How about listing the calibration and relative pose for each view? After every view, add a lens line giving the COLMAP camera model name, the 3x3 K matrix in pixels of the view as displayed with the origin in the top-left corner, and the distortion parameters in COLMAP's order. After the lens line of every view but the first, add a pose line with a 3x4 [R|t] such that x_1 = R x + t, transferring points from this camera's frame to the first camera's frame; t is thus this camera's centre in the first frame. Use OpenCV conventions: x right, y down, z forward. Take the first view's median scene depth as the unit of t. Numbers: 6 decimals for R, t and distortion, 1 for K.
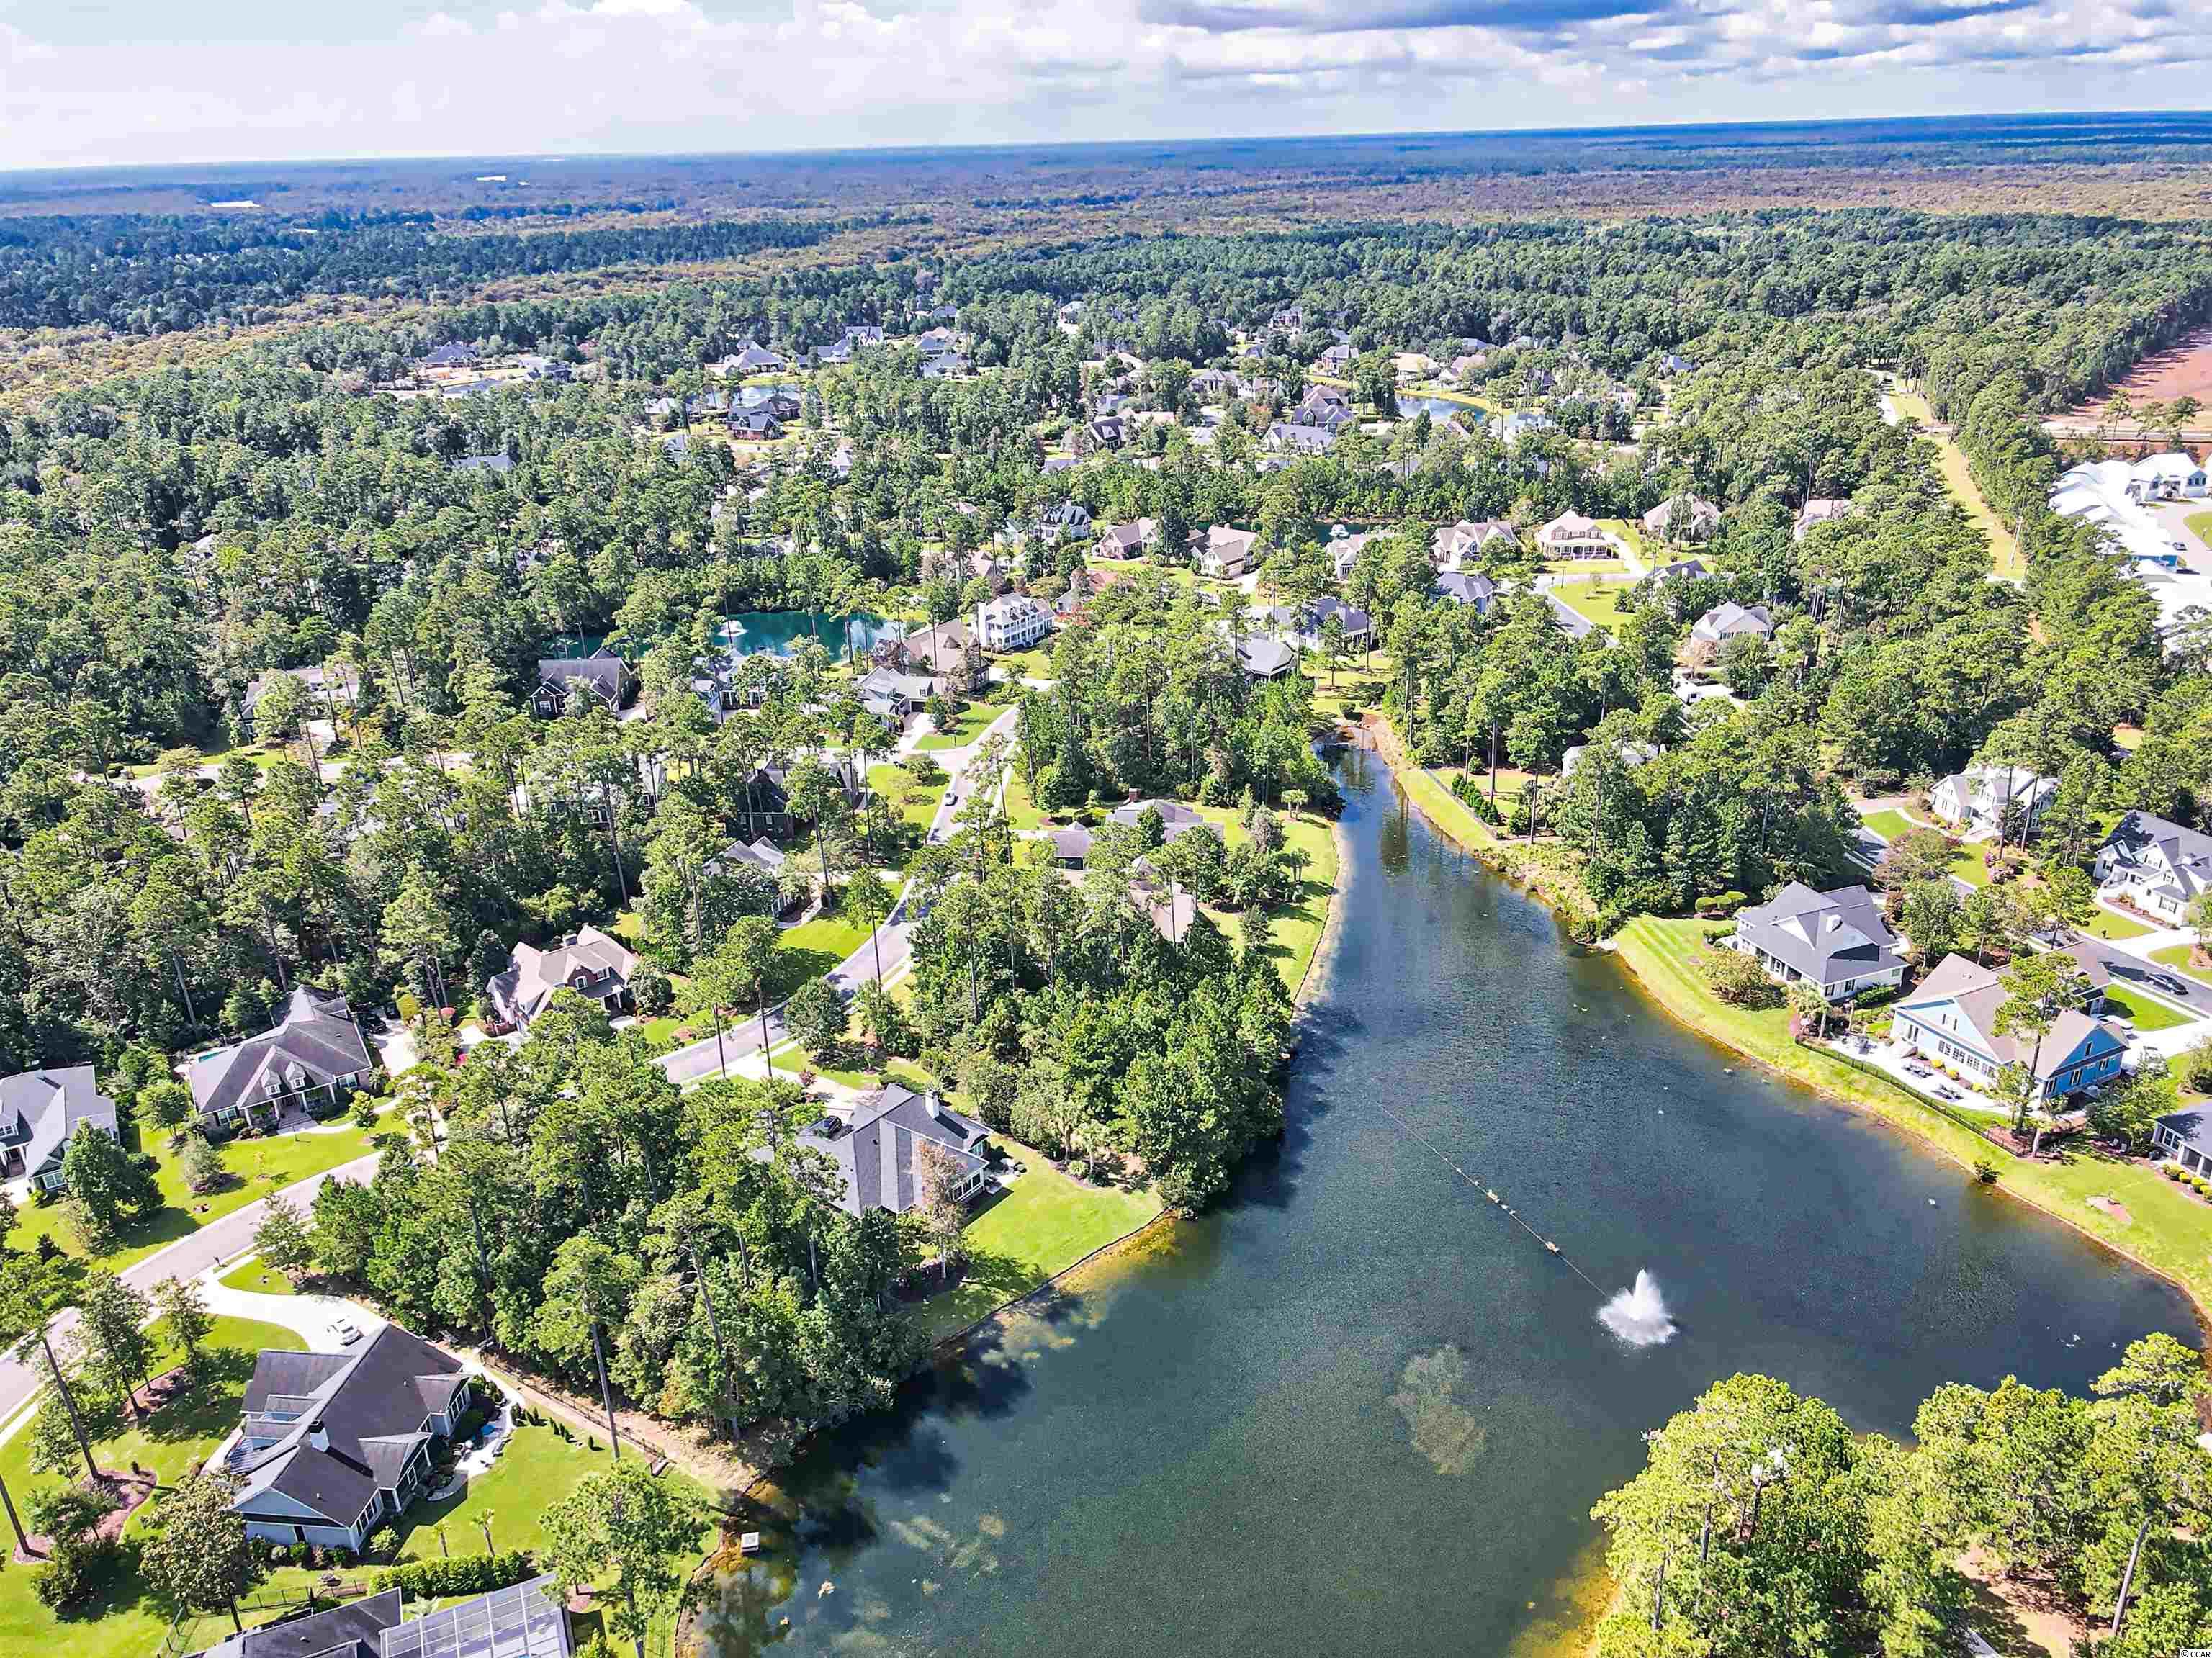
lens RADIAL K [[1647.2, 0, 1106.0], [0, 1647.2, 829.0], [0, 0, 1]] dist [0.014180, 0.003423]
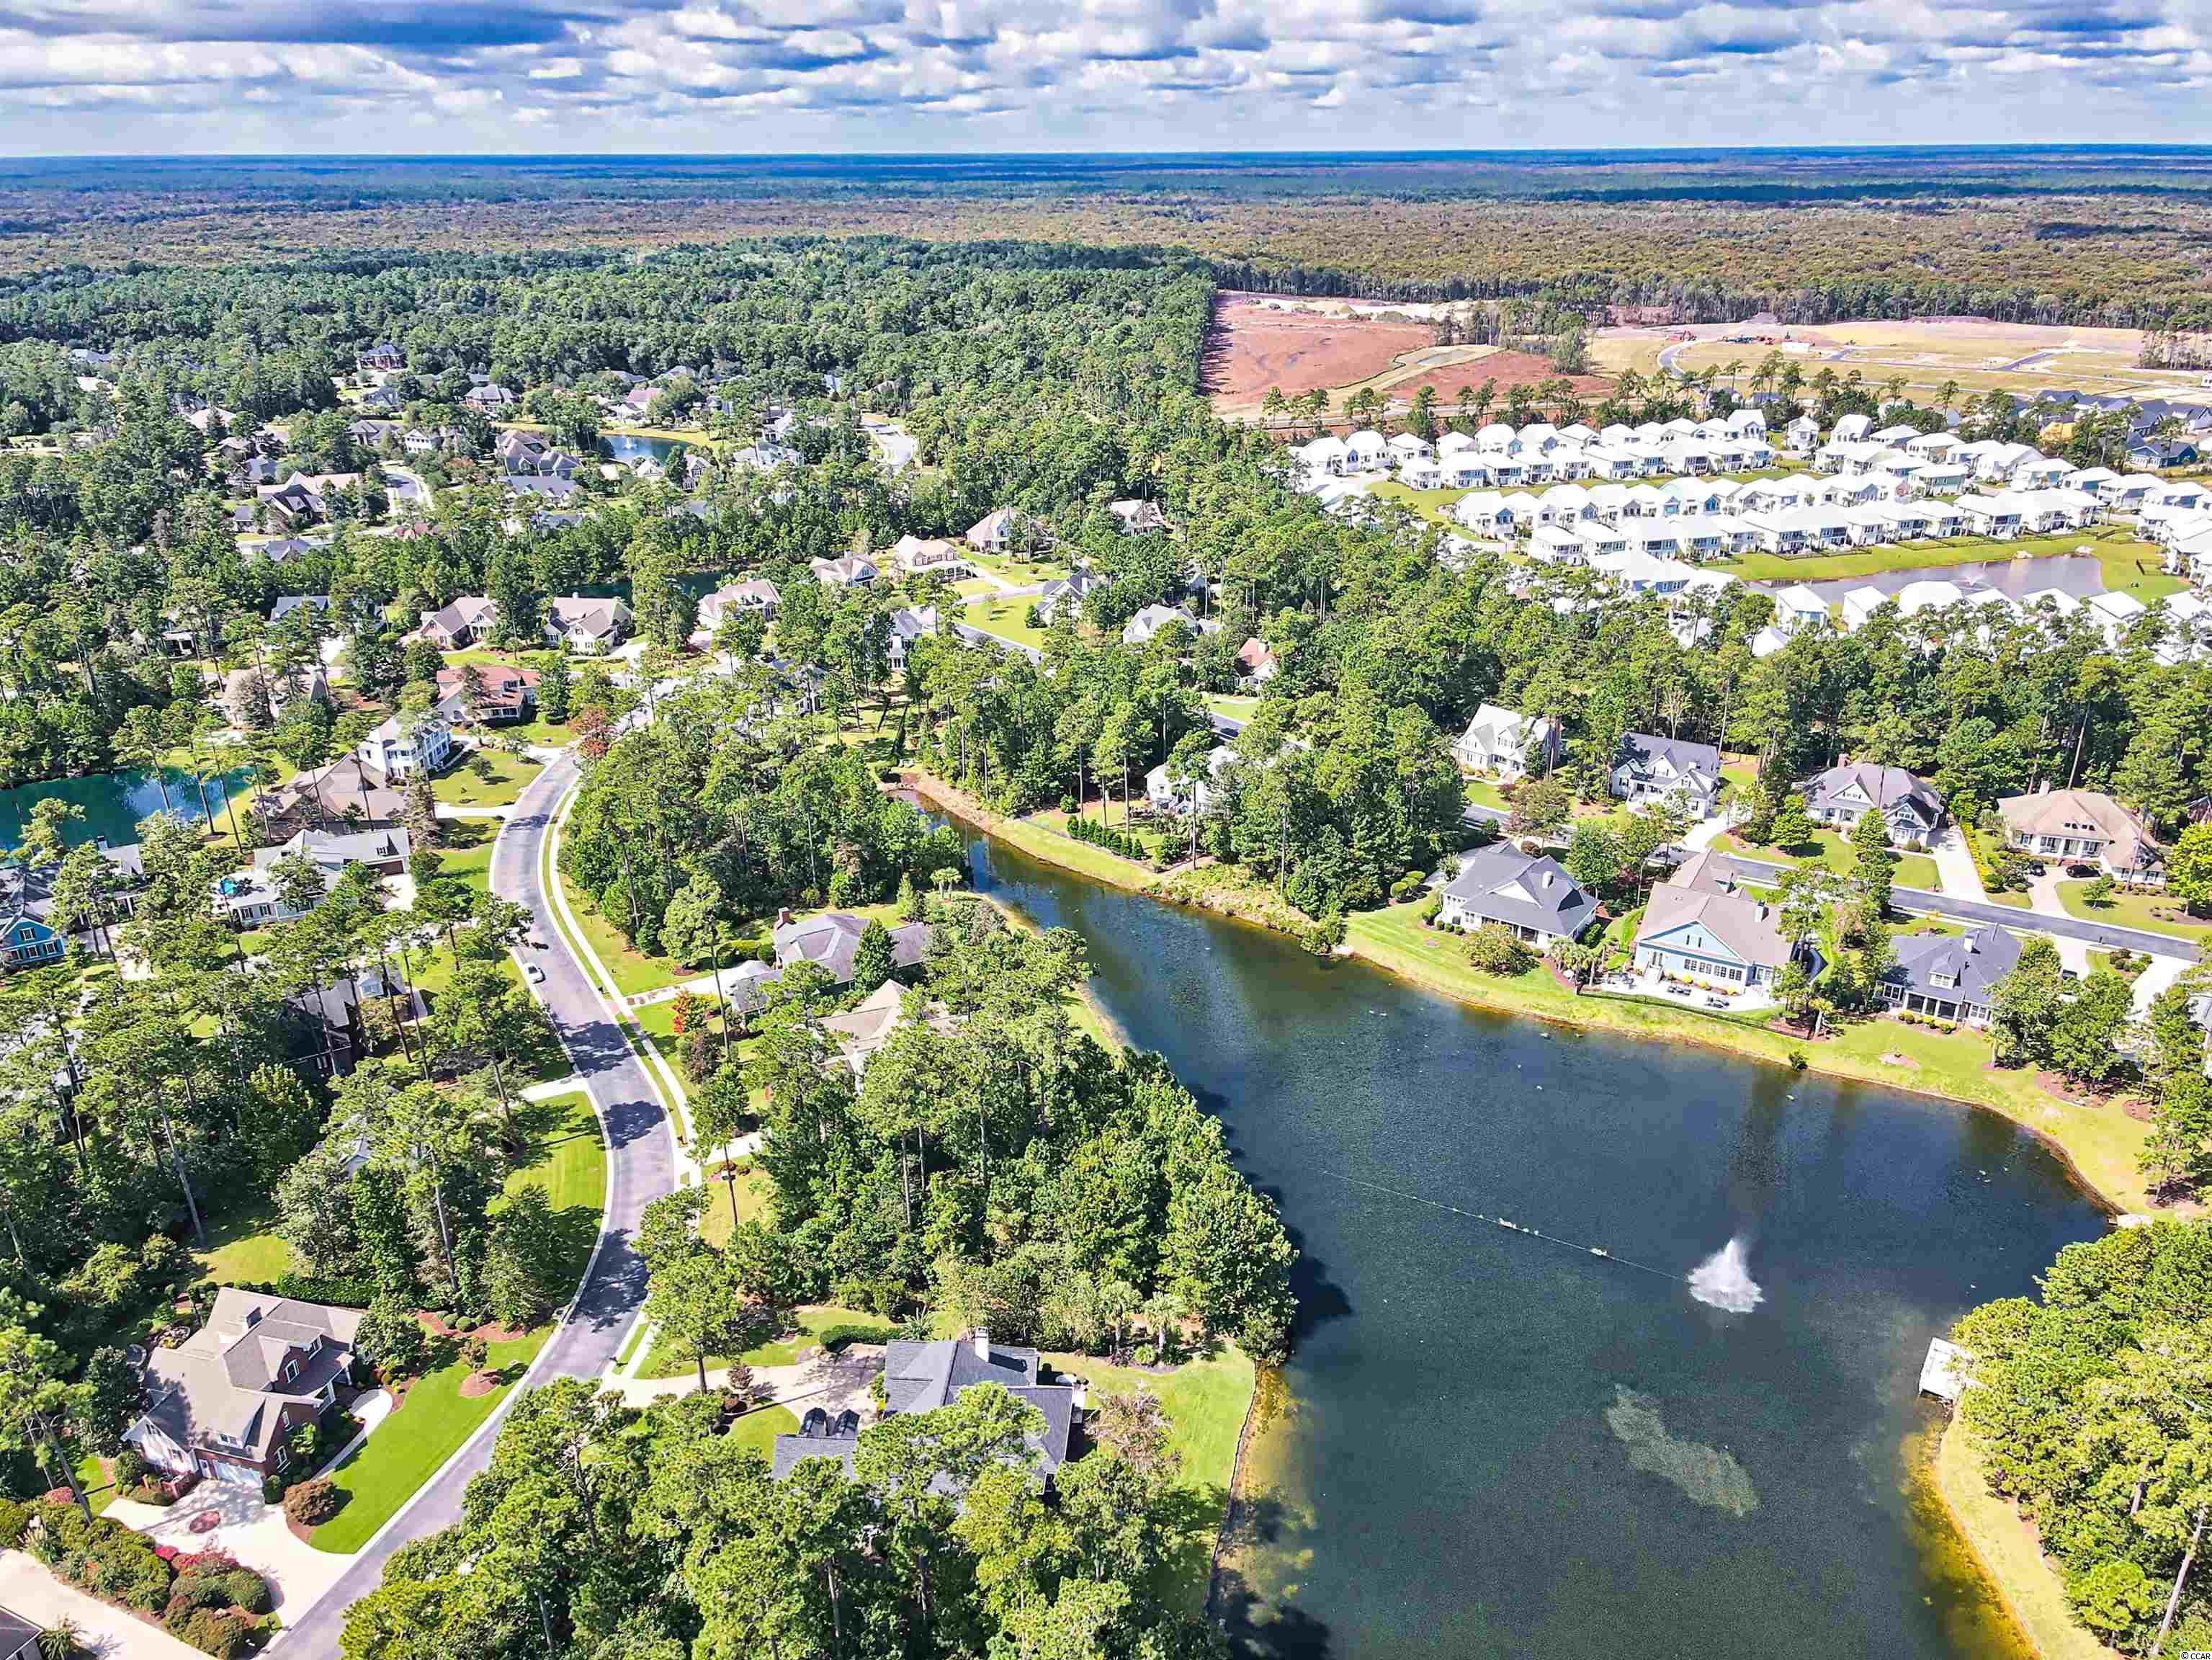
lens RADIAL K [[1647.5, 0, 1106.0], [0, 1647.5, 830.0], [0, 0, 1]] dist [0.014180, 0.003423]
pose [[0.818512, -0.201761, 0.537895, -0.287609], [0.210019, 0.976580, 0.046724, -0.066346], [-0.534724, 0.074724, 0.841716, 0.185973]]
